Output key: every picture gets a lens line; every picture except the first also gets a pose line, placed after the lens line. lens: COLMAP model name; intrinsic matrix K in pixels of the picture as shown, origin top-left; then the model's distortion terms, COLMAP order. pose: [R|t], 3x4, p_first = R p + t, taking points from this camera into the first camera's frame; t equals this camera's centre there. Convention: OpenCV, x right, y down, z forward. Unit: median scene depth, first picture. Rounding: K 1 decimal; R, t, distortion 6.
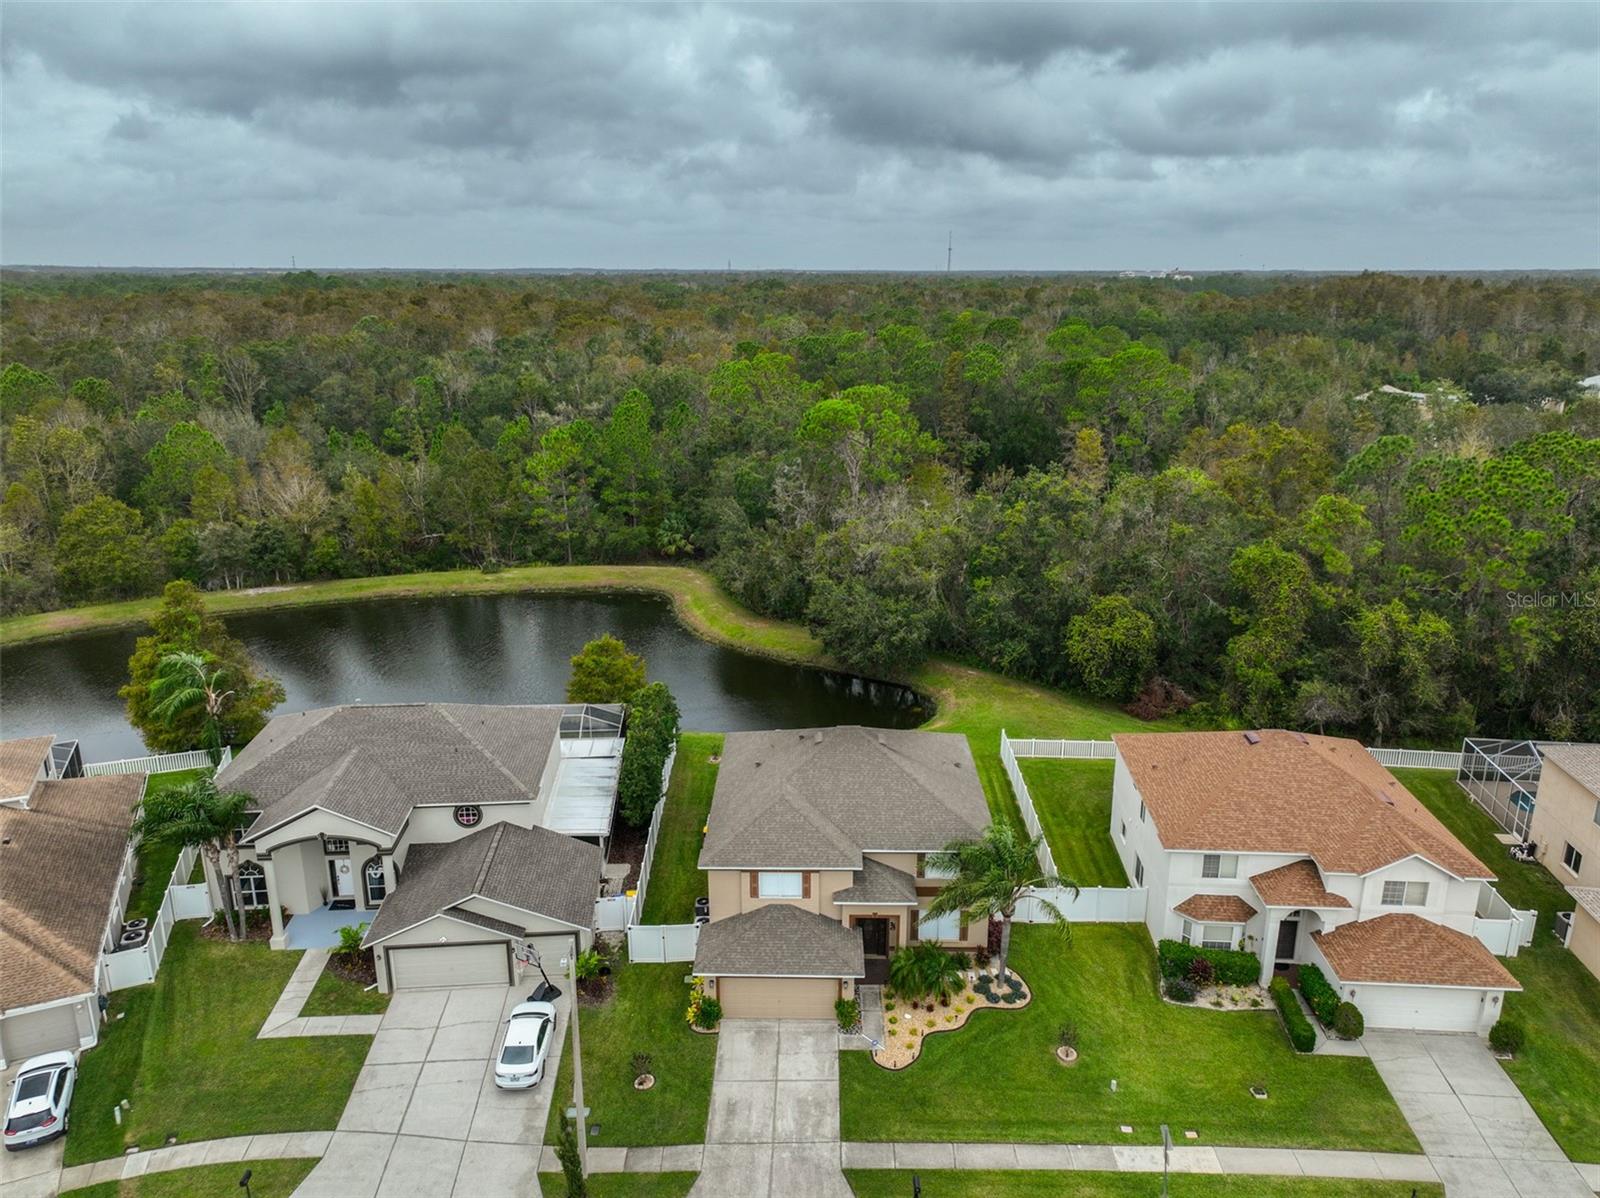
lens RADIAL K [[1169.3, 0, 800.0], [0, 1169.3, 599.0], [0, 0, 1]] dist [0.057582, -0.099675]
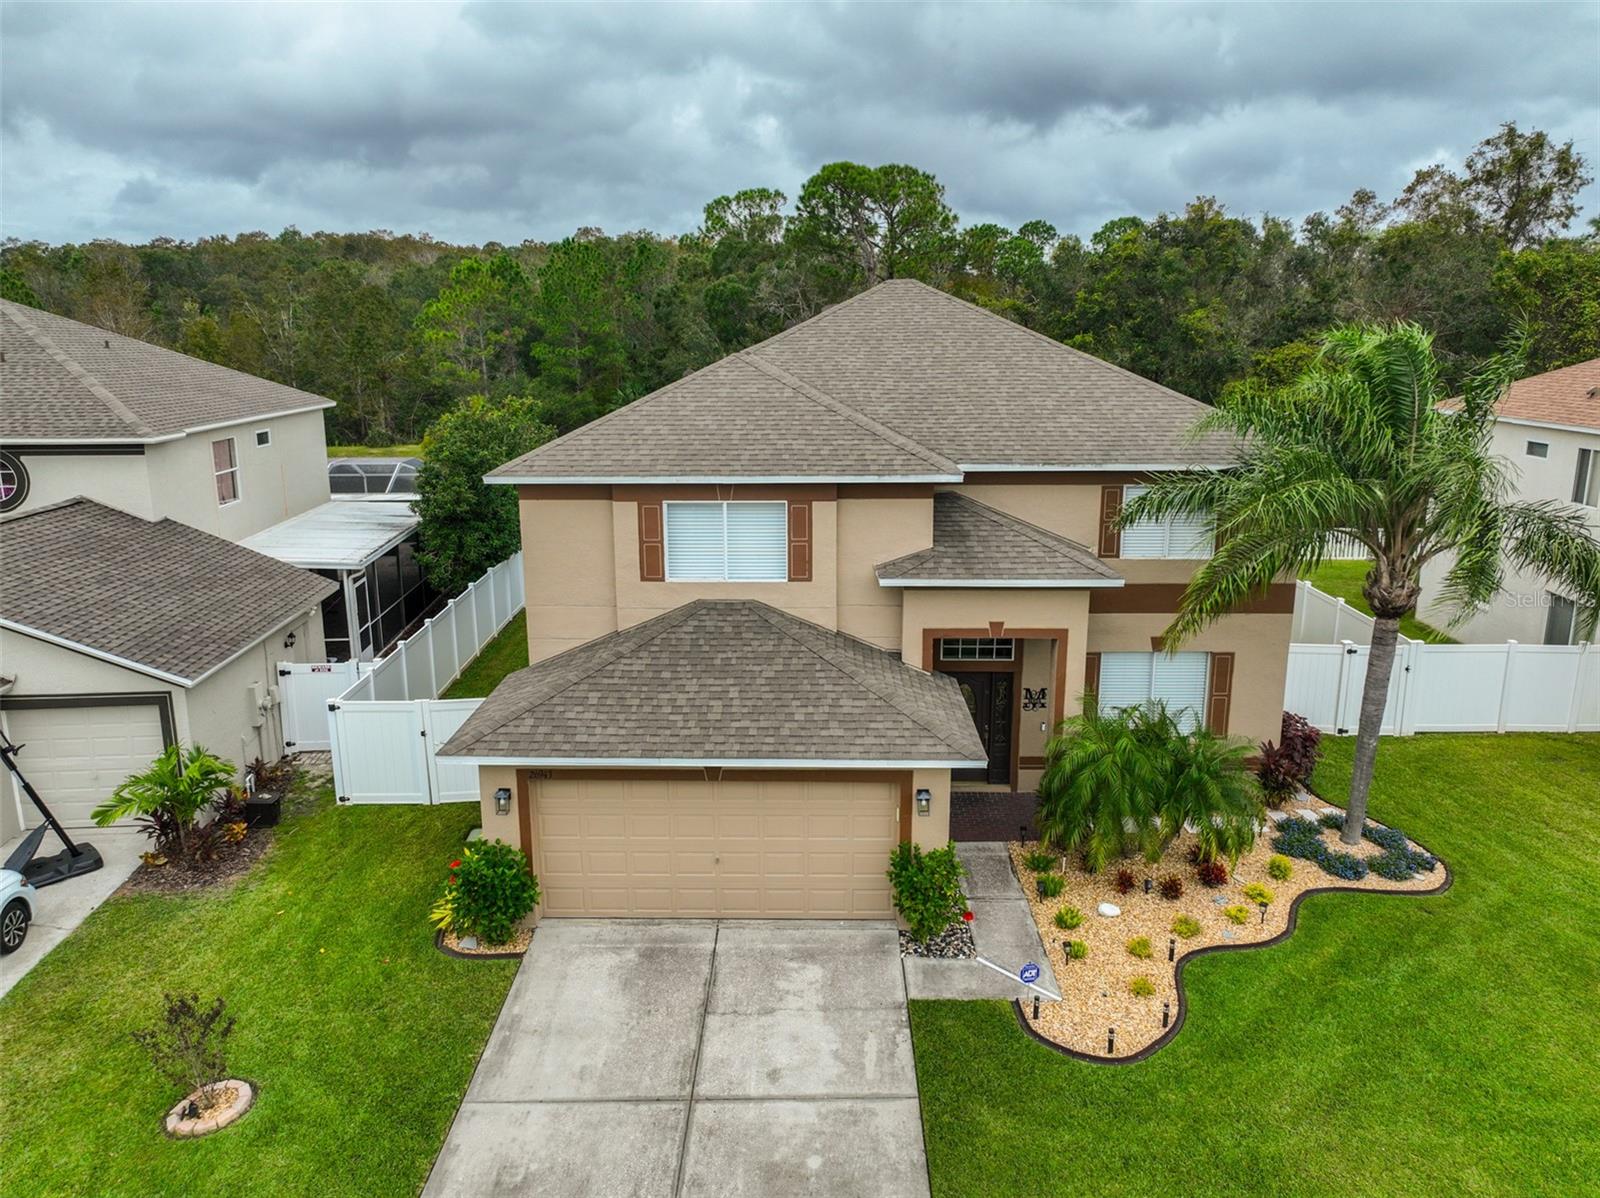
lens RADIAL K [[1116.8, 0, 800.0], [0, 1116.8, 599.0], [0, 0, 1]] dist [0.009843, 0.004820]
pose [[0.999990, -0.004396, -0.000539, 0.005664], [0.004340, 0.996874, -0.078888, 0.290688], [0.000884, 0.078885, 0.996883, 0.676913]]
